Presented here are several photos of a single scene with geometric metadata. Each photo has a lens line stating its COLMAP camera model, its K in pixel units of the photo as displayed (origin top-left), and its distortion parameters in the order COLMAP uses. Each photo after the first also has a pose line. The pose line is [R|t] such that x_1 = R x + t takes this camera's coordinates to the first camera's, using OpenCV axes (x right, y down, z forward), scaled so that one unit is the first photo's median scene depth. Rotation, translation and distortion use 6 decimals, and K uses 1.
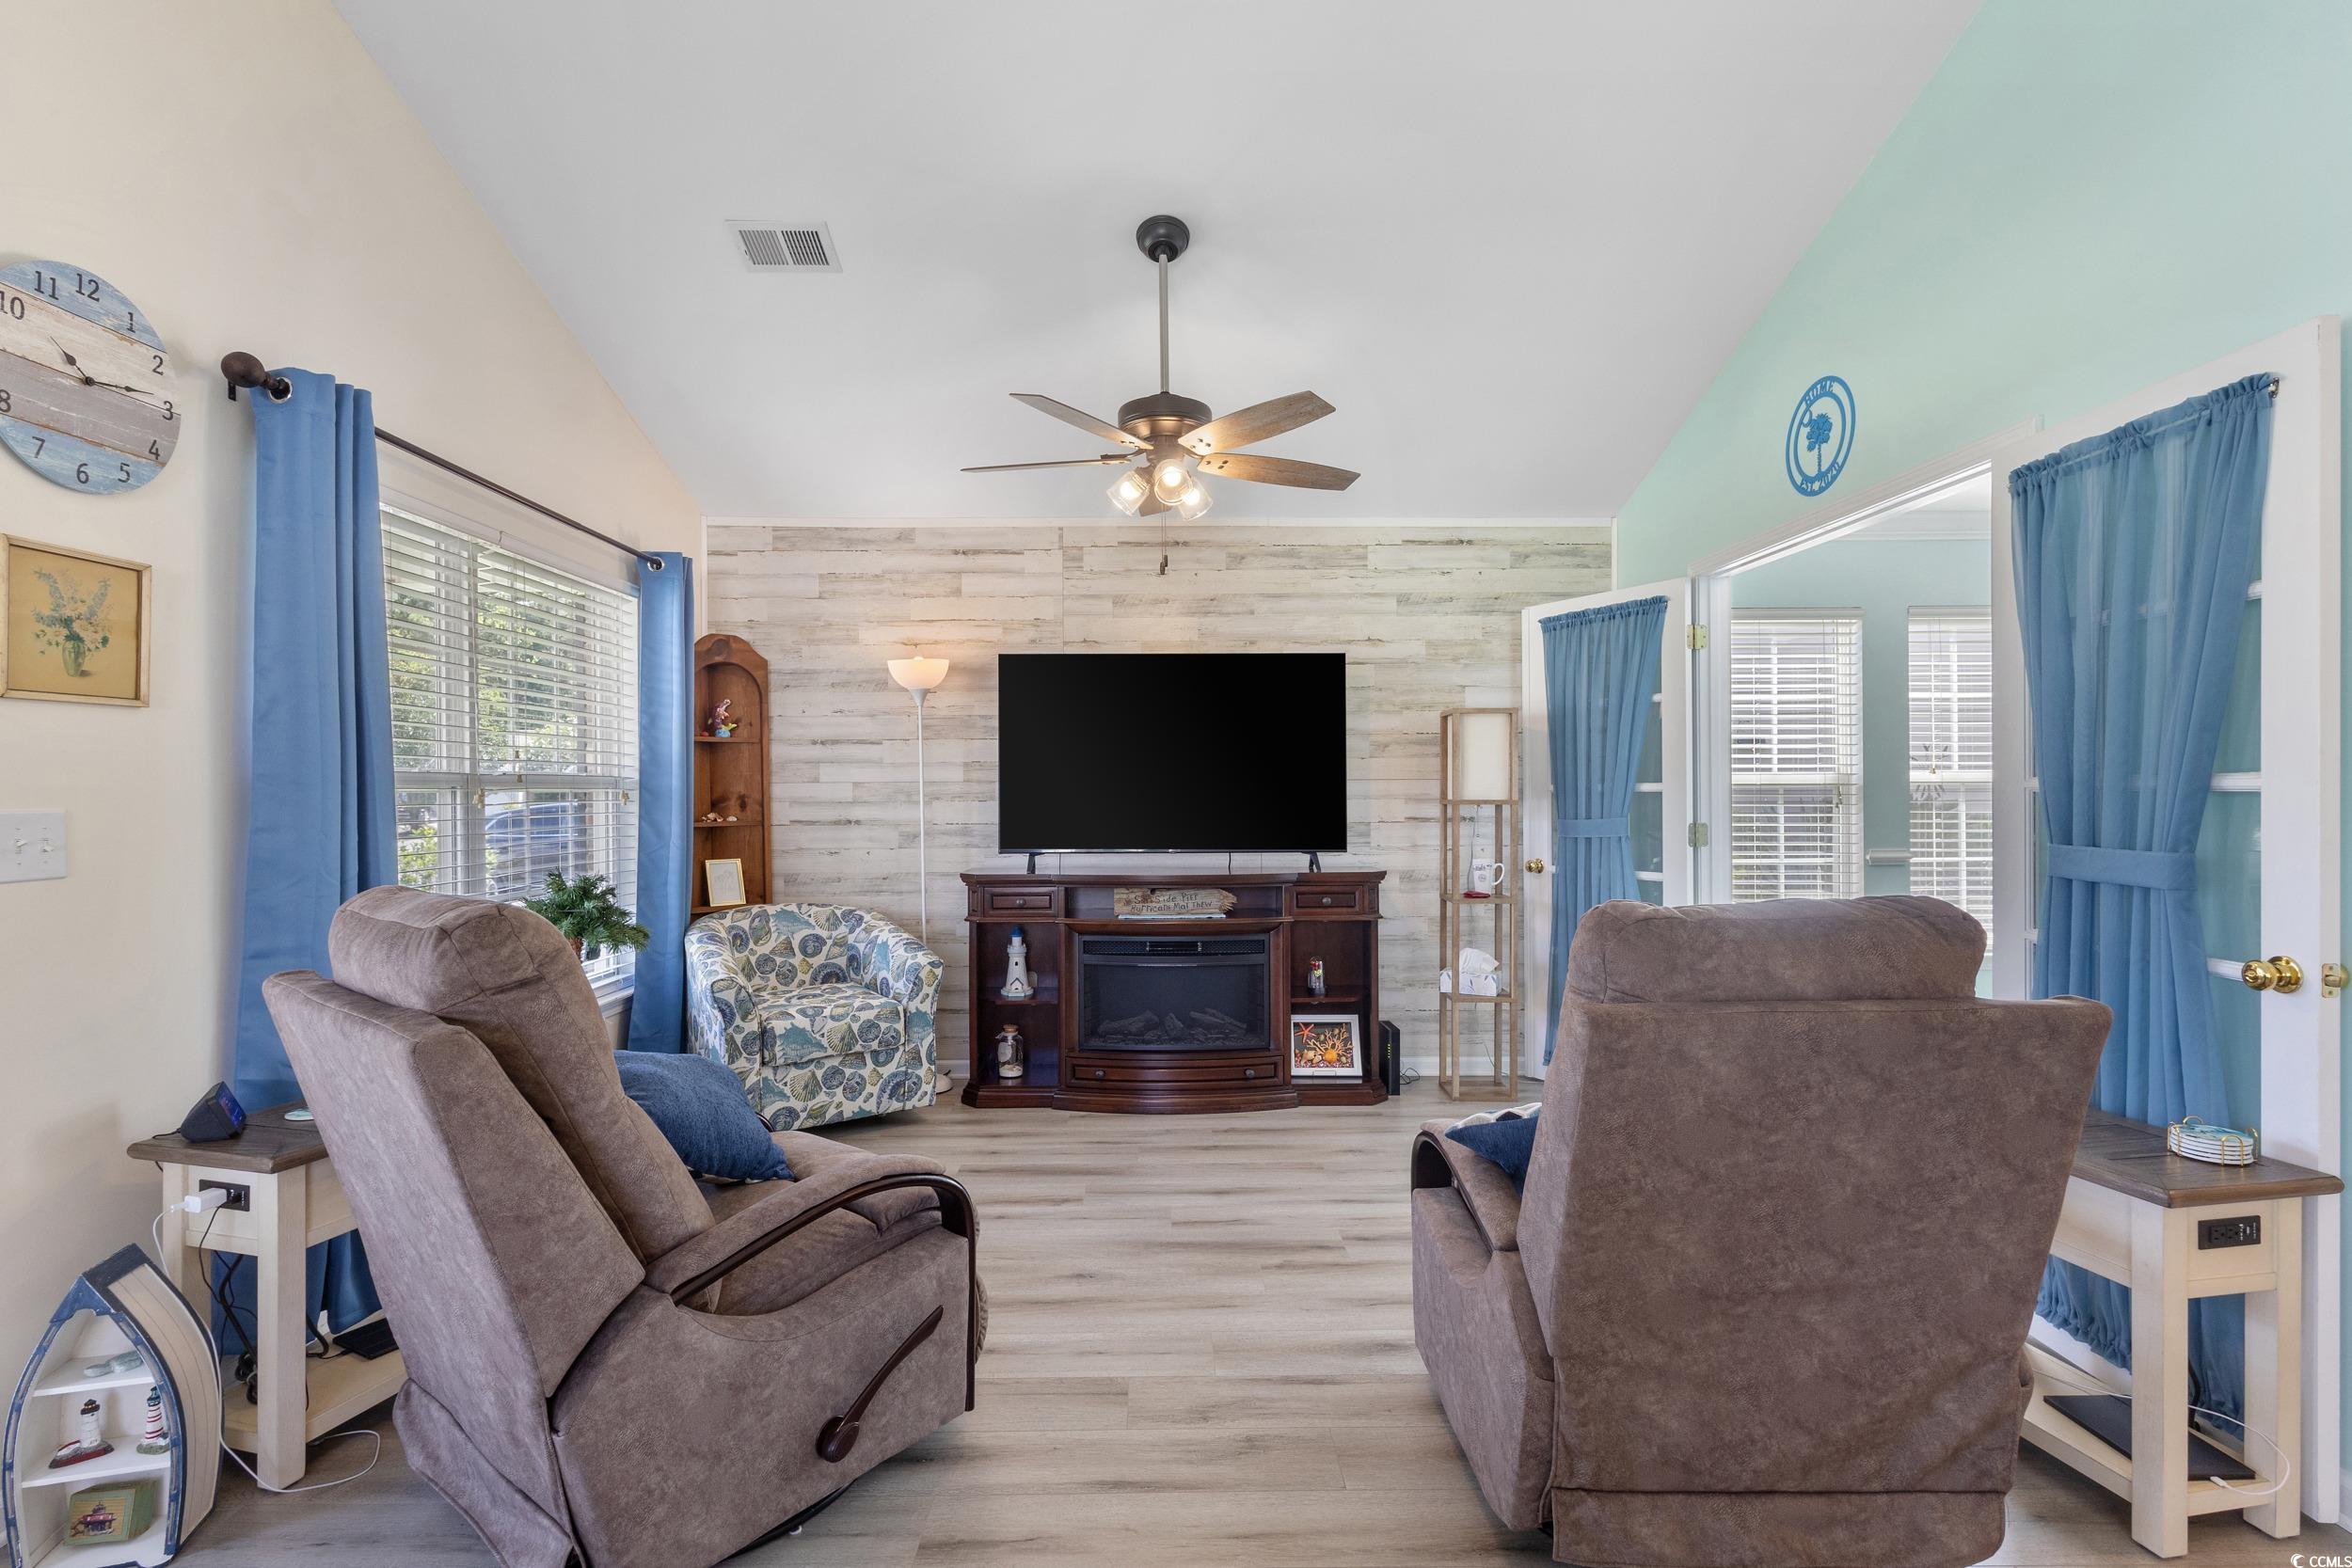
lens RADIAL K [[1107.4, 0, 1174.2], [0, 1107.4, 795.4], [0, 0, 1]] dist [0.014892, -0.003391]
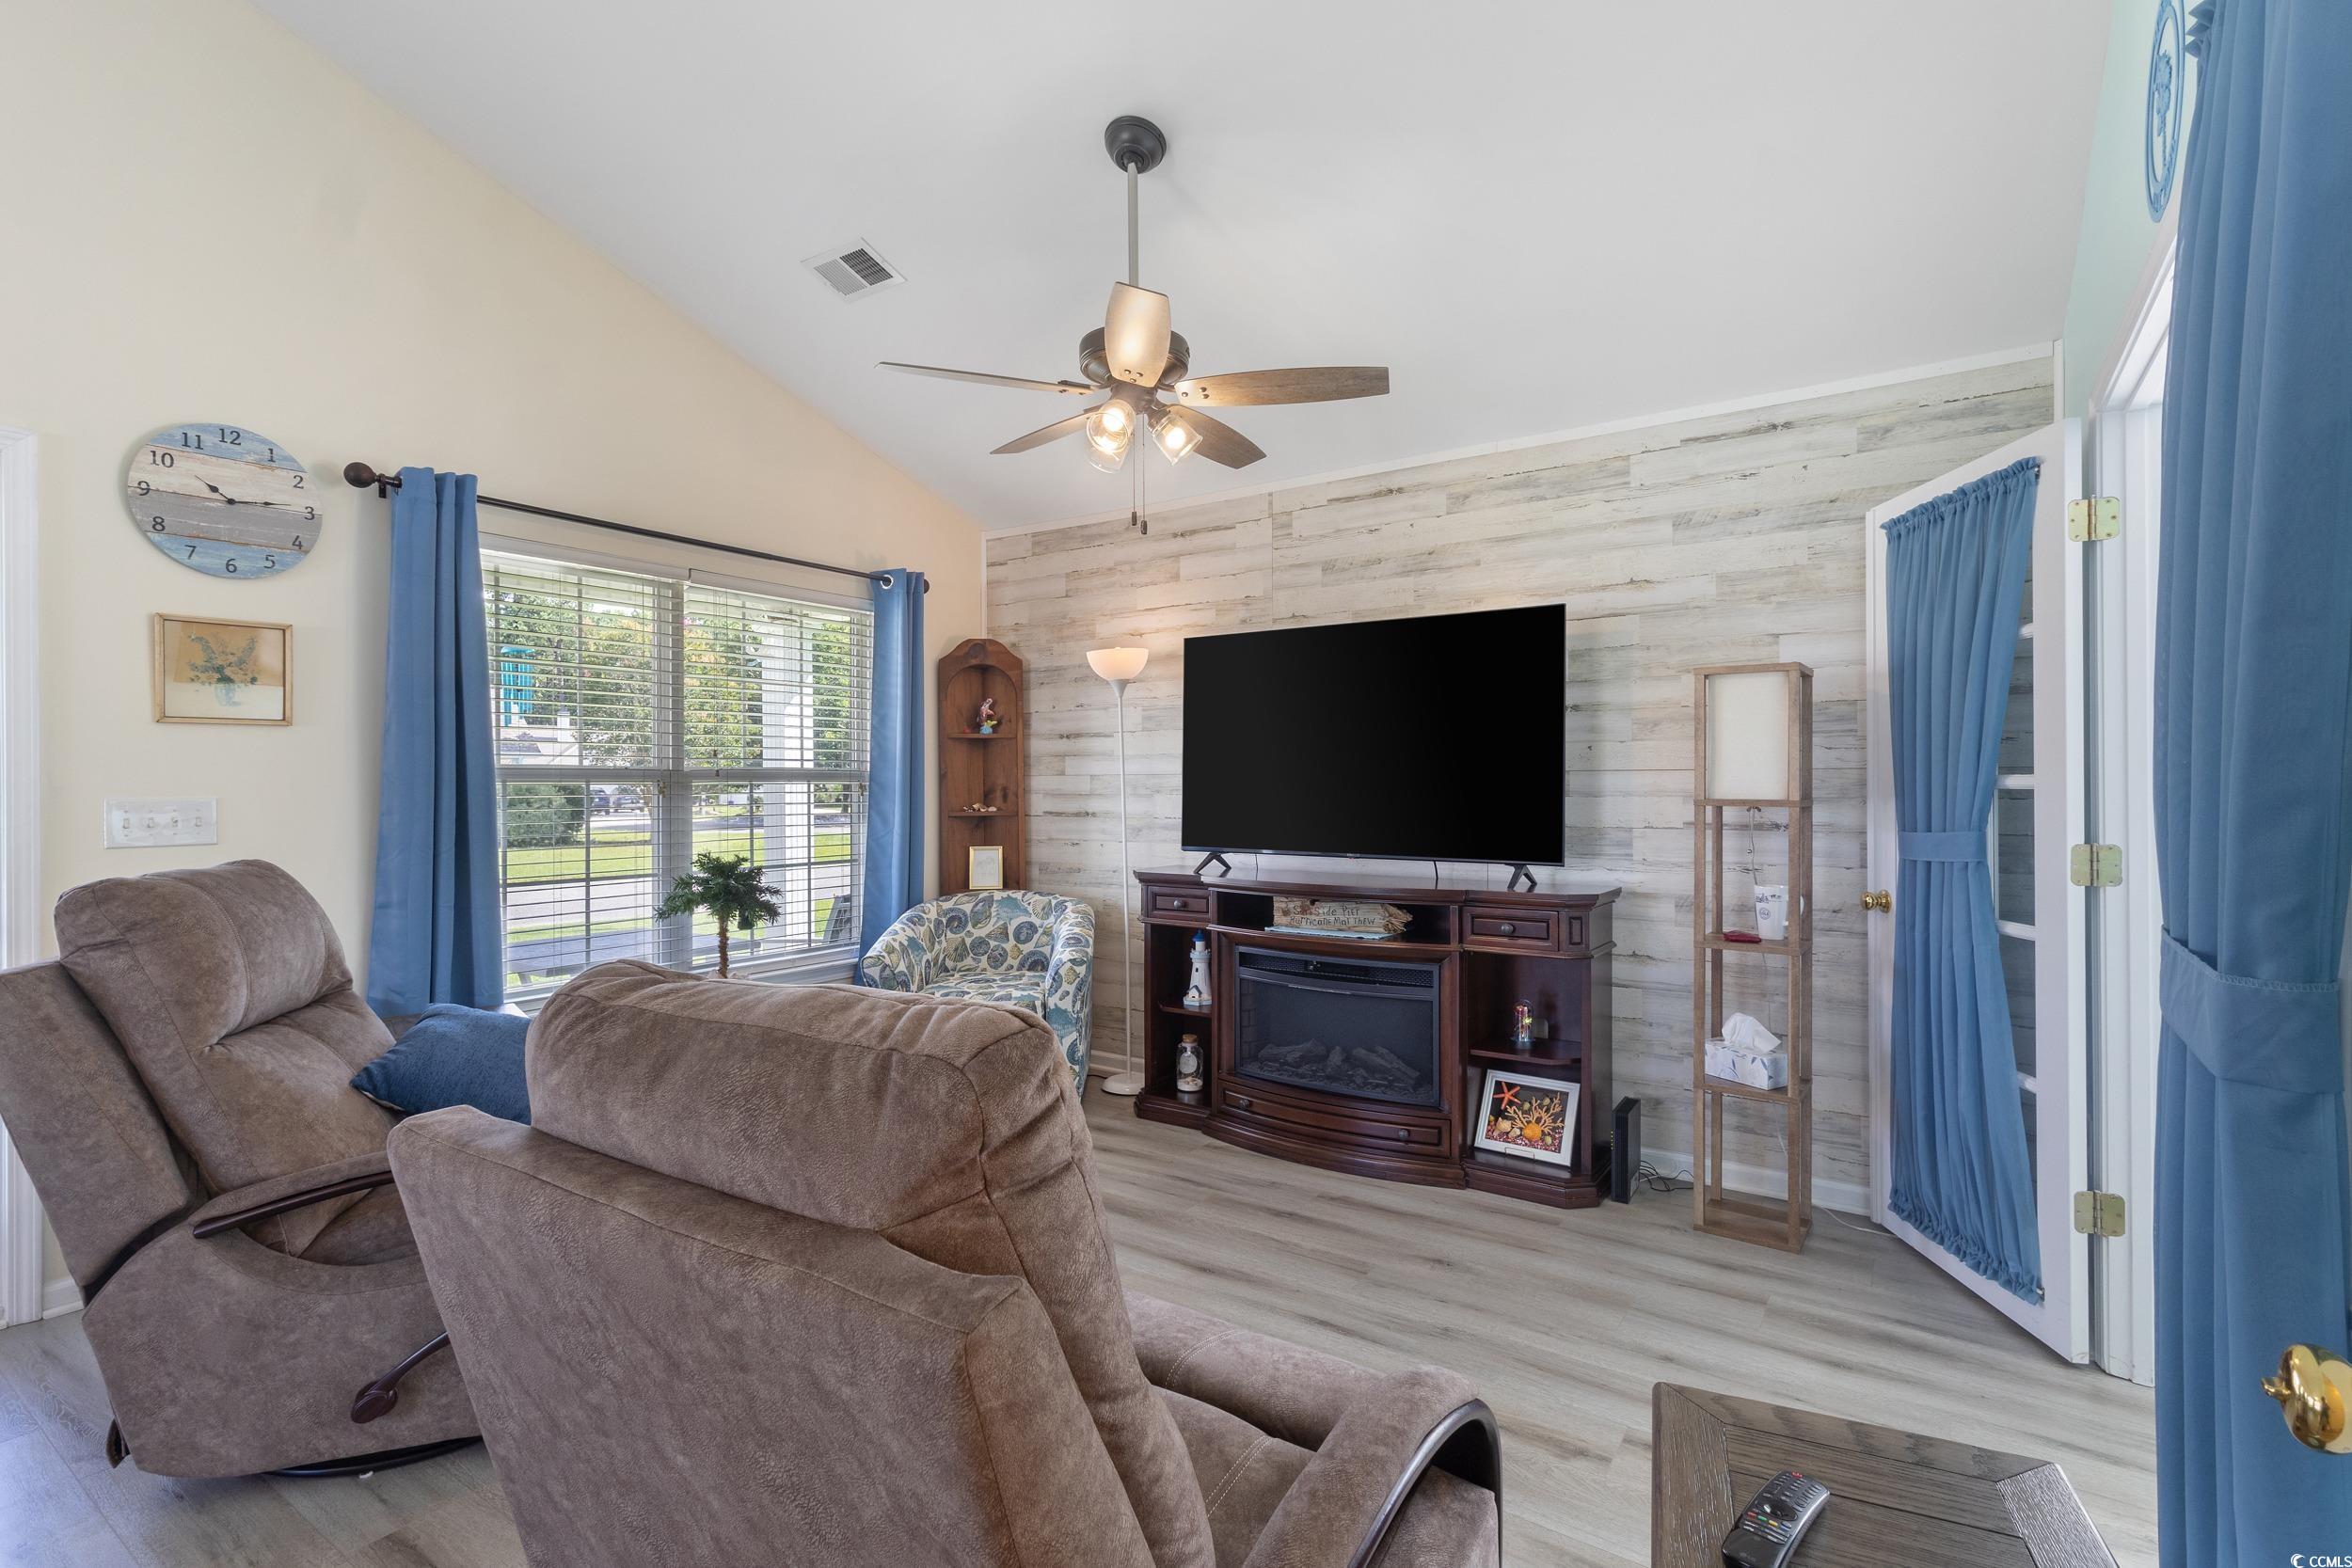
lens RADIAL K [[1107.4, 0, 1182.0], [0, 1107.4, 781.2], [0, 0, 1]] dist [0.014892, -0.003391]
pose [[0.817815, 0.001490, -0.575479, 0.422042], [-0.003437, 0.999991, -0.002295, -0.004849], [0.575471, 0.003855, 0.817813, 0.258200]]
